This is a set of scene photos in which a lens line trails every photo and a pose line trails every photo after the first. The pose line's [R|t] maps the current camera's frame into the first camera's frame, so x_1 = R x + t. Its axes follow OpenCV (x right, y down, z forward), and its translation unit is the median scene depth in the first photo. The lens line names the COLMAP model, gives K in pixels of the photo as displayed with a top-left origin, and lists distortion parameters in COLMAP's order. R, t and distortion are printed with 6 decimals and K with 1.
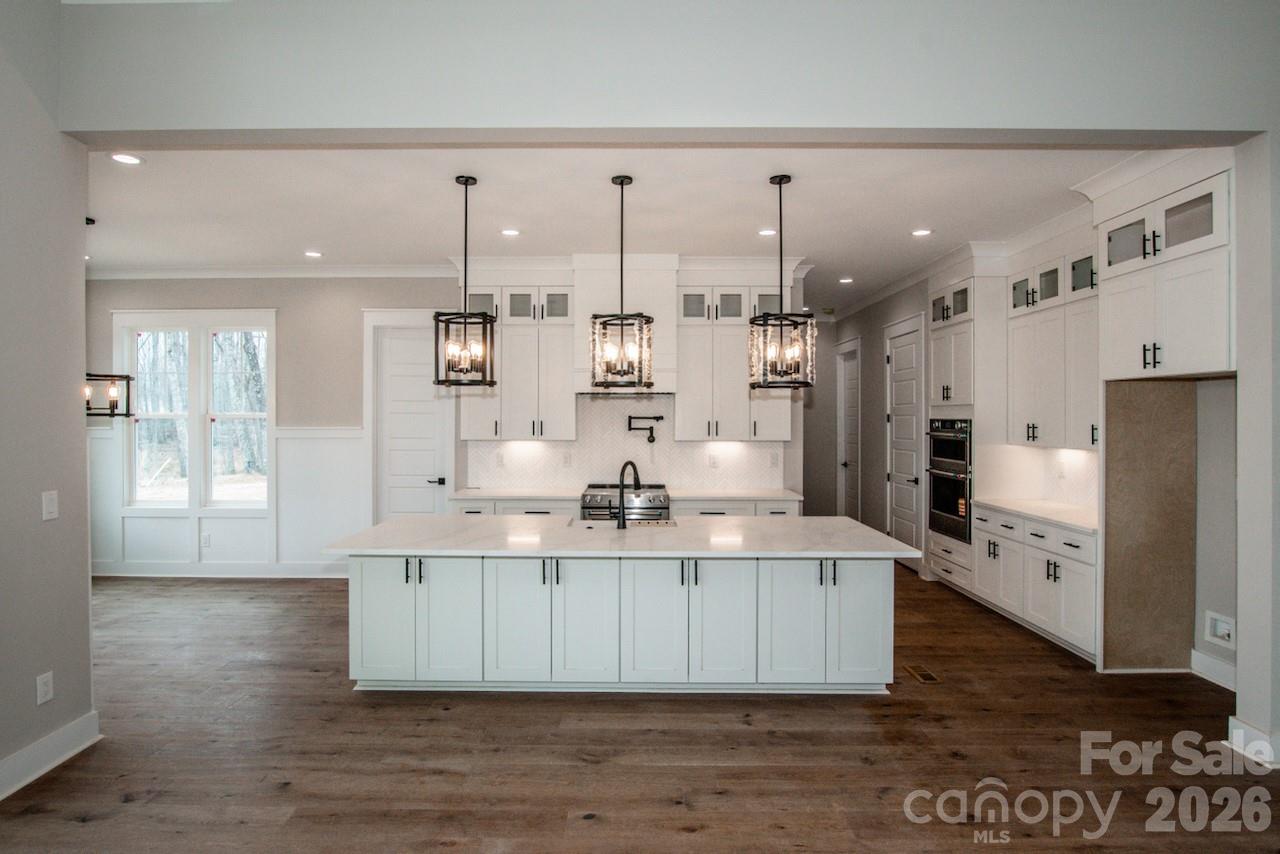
lens RADIAL K [[672.7, 0, 632.5], [0, 672.7, 422.7], [0, 0, 1]] dist [-0.012567, -0.001082]
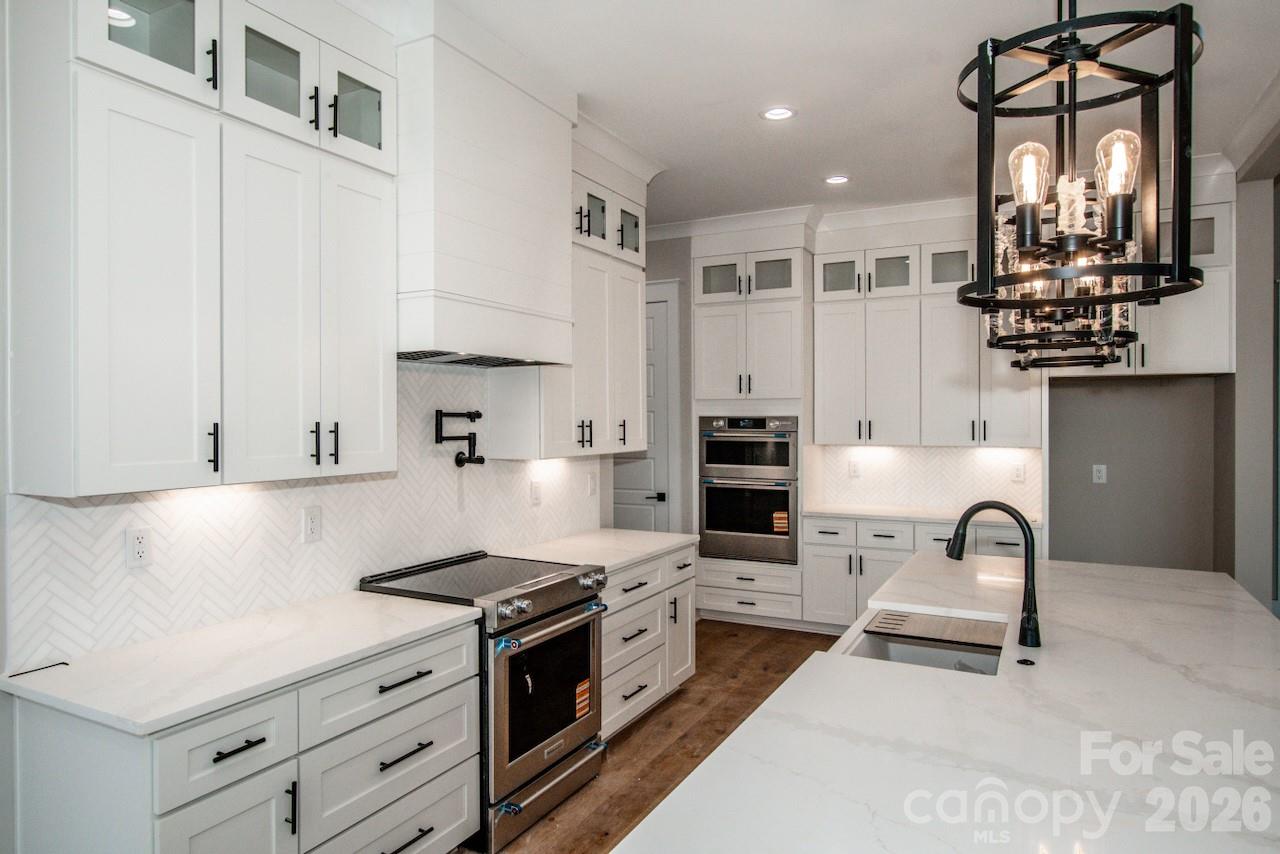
lens RADIAL K [[780.6, 0, 620.0], [0, 780.6, 422.5], [0, 0, 1]] dist [0.001535, 0.000426]
pose [[0.470644, -0.008322, 0.882284, -0.482454], [0.010433, 0.999938, 0.003867, -0.003137], [-0.882261, 0.007385, 0.470702, 0.761289]]
